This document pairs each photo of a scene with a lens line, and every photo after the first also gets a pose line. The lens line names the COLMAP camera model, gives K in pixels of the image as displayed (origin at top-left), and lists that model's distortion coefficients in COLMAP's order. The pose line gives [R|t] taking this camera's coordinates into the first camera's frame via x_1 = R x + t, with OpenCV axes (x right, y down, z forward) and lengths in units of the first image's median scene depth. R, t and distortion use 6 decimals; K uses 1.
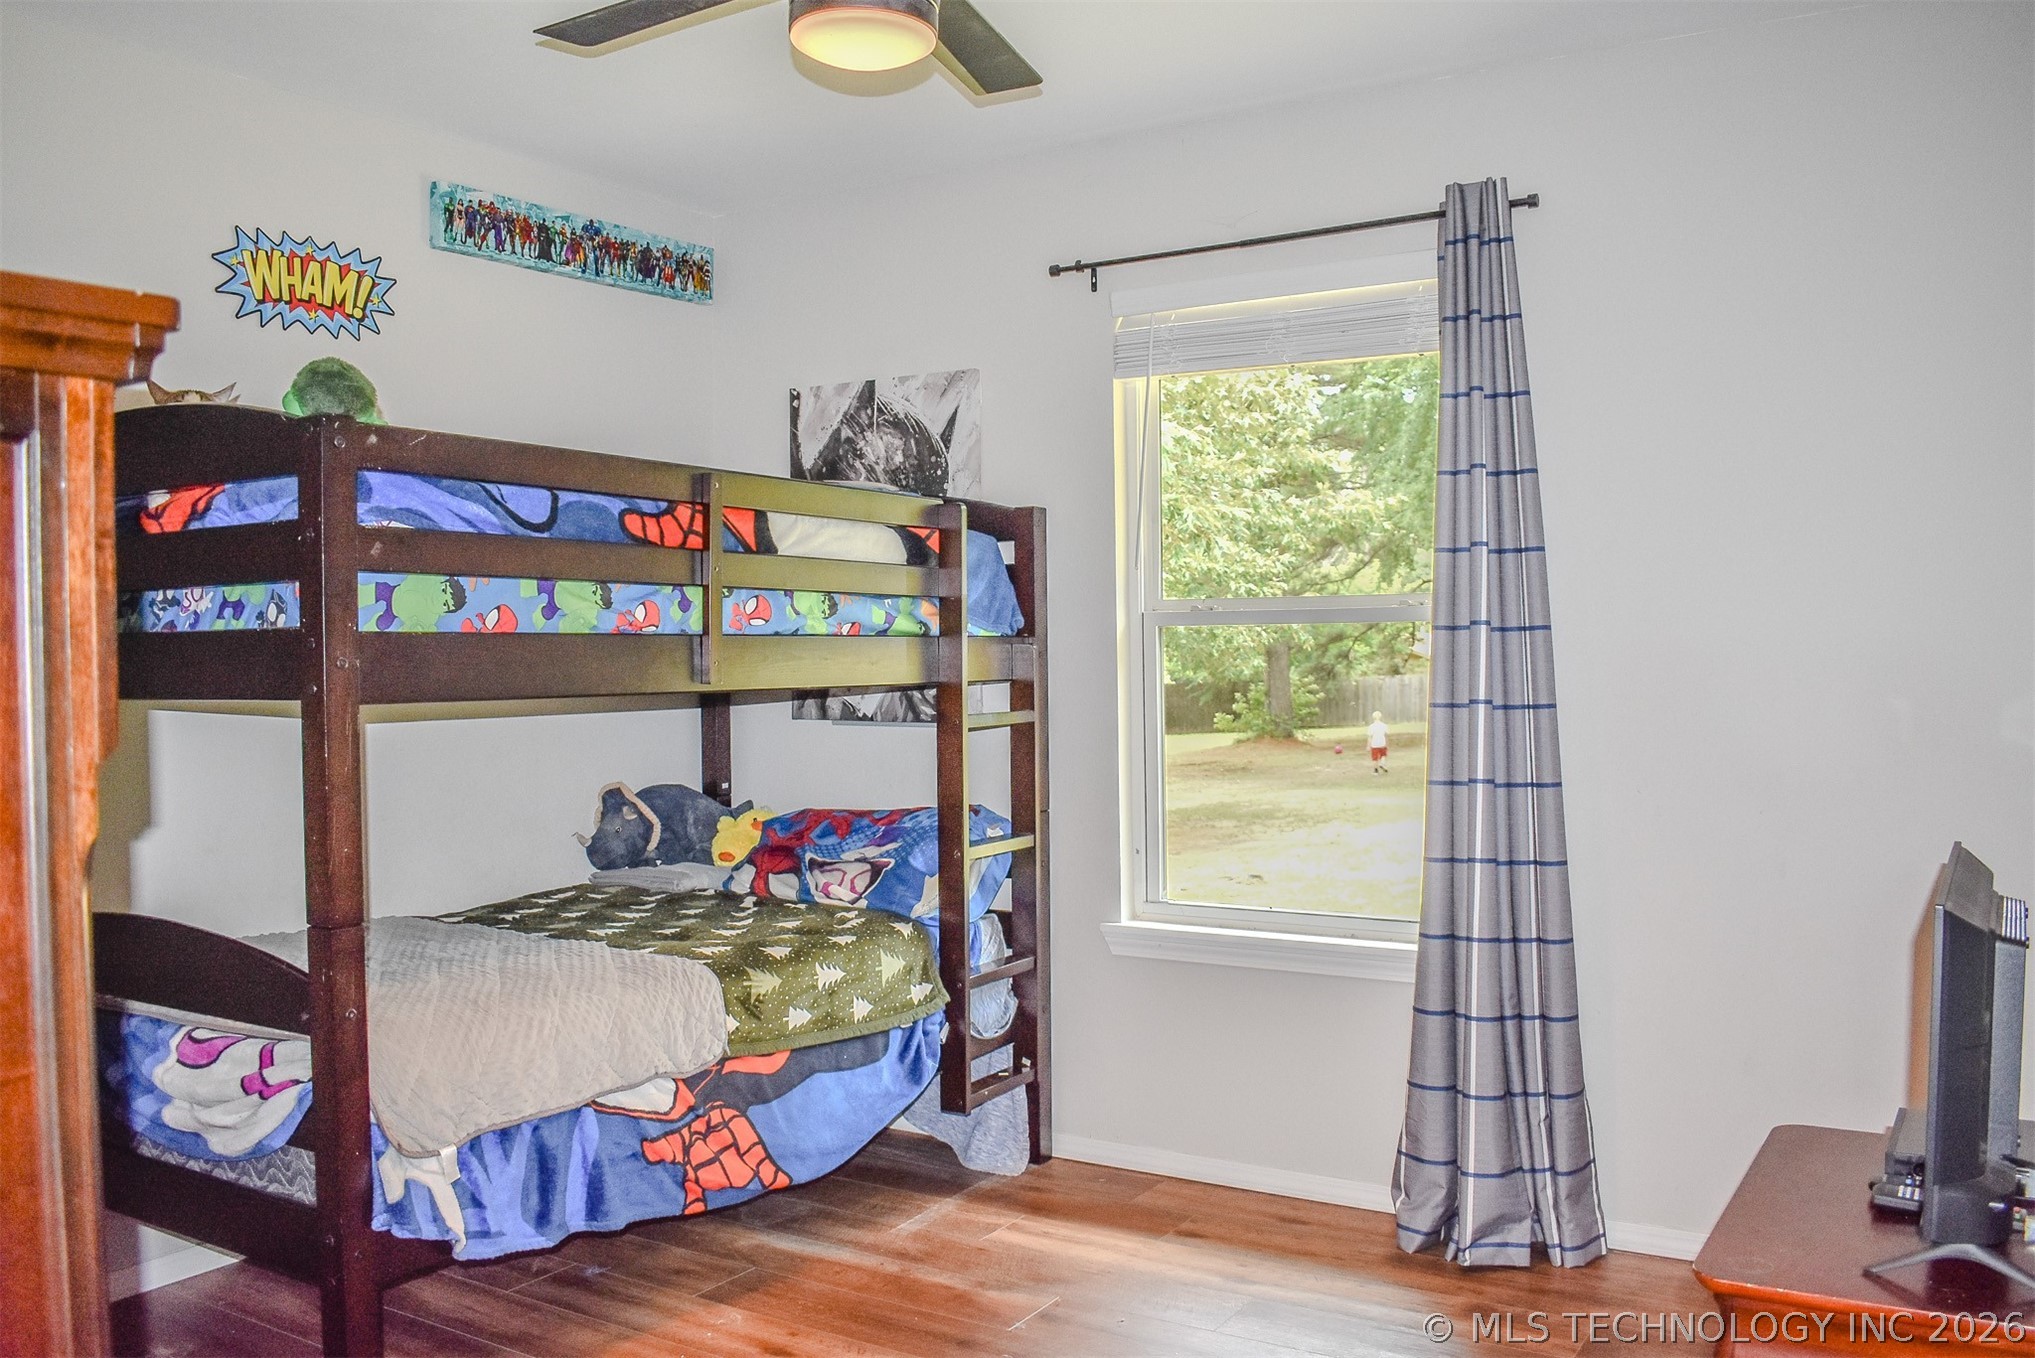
lens RADIAL K [[1626.1, 0, 1018.4], [0, 1626.1, 680.7], [0, 0, 1]] dist [-0.093109, 0.017063]
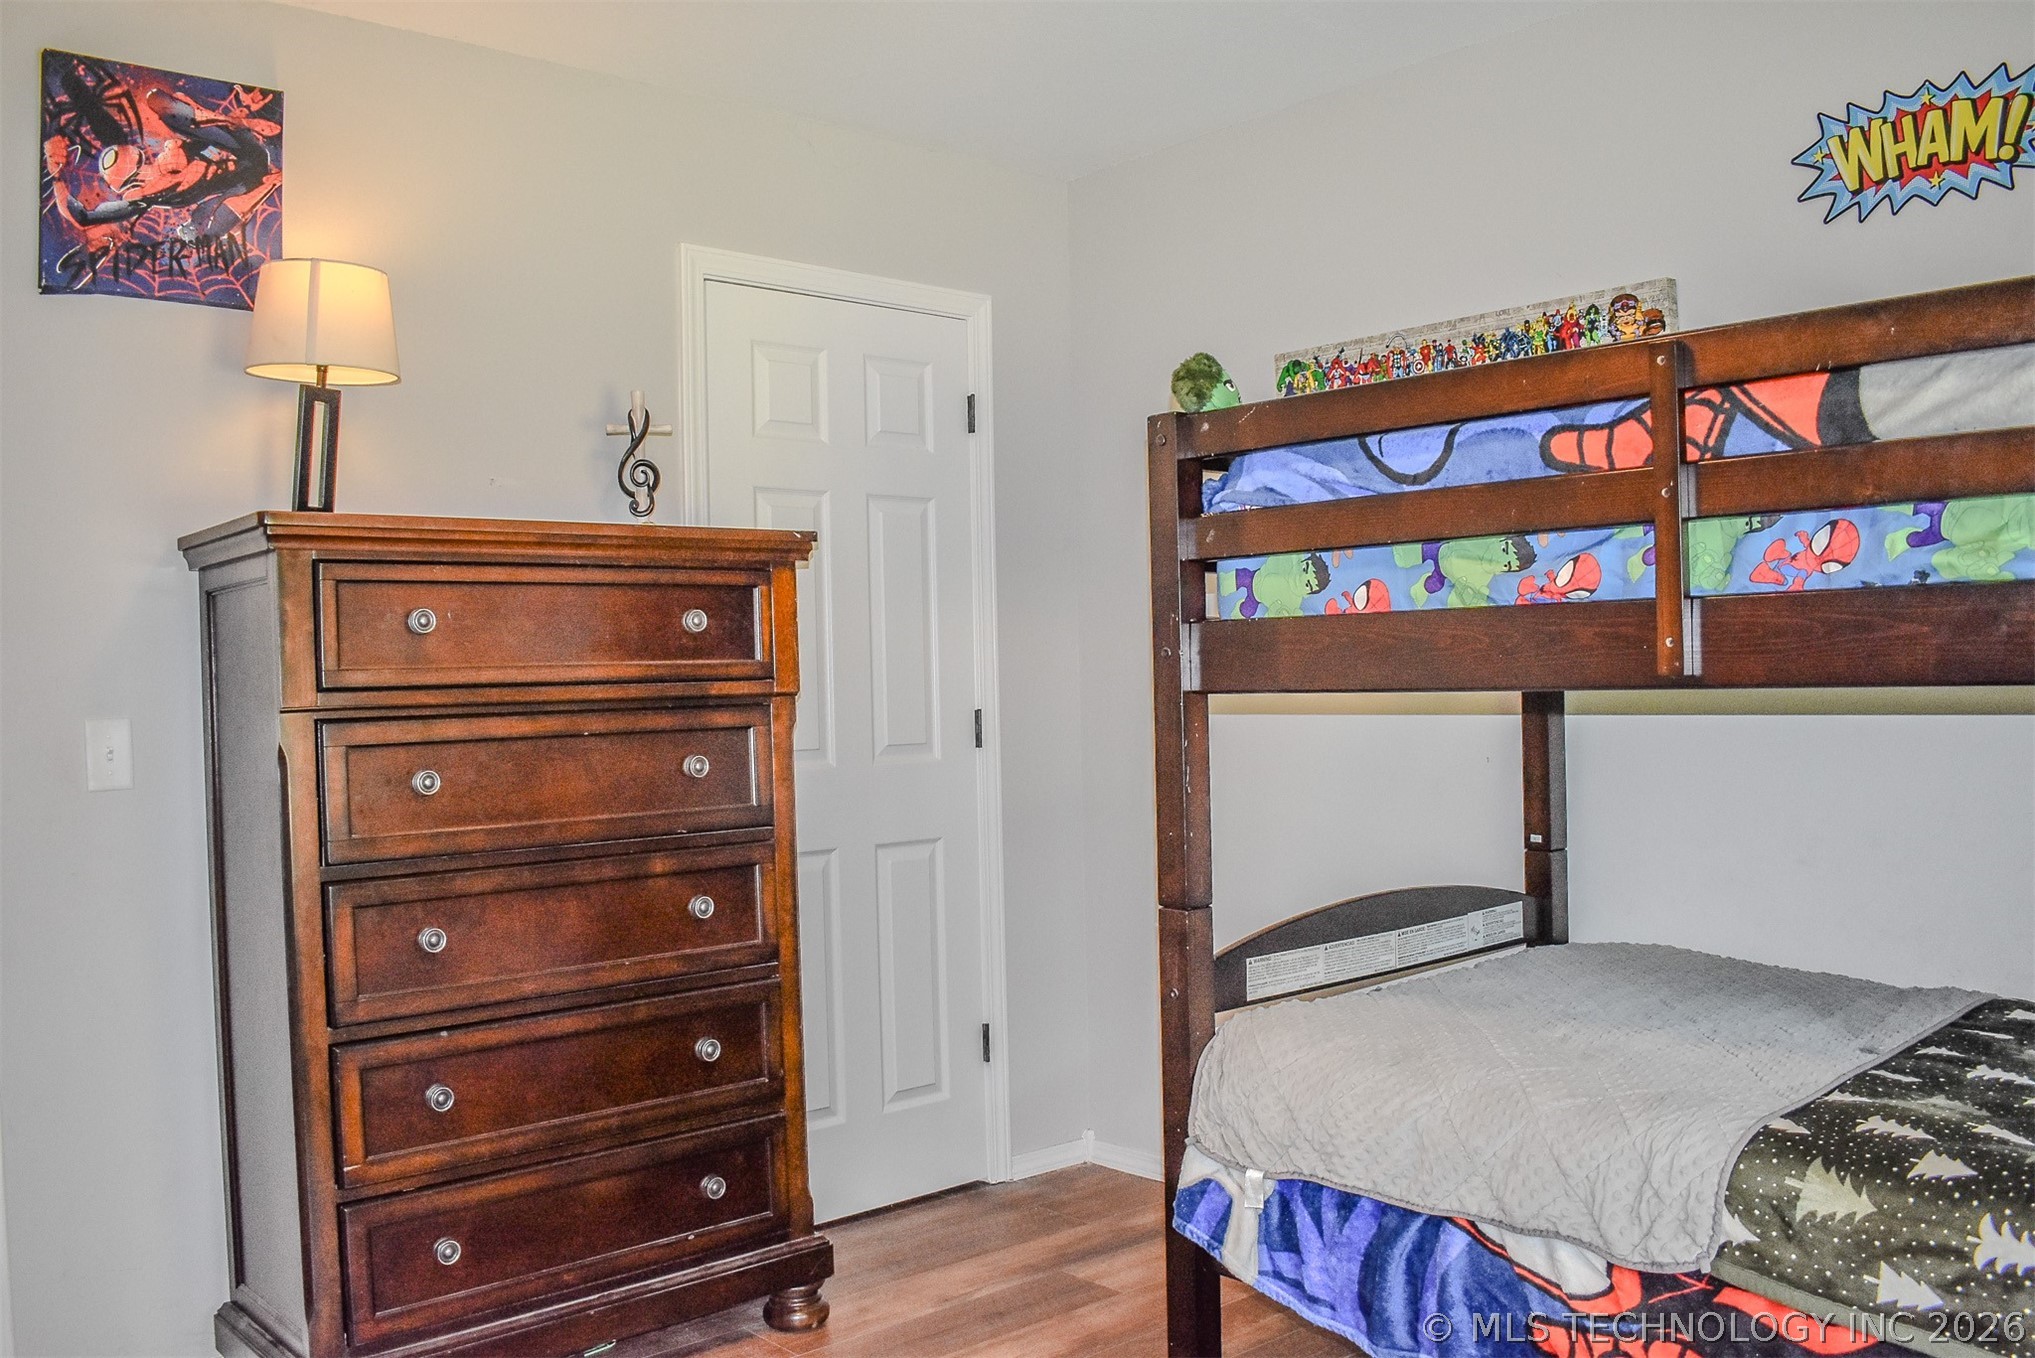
lens RADIAL K [[1626.1, 0, 1019.1], [0, 1626.1, 680.2], [0, 0, 1]] dist [-0.093109, 0.017063]
pose [[-0.258794, 0.022143, -0.965679, 0.478336], [0.011614, 0.999736, 0.019811, -0.011935], [0.965863, -0.006088, -0.258983, 0.915417]]
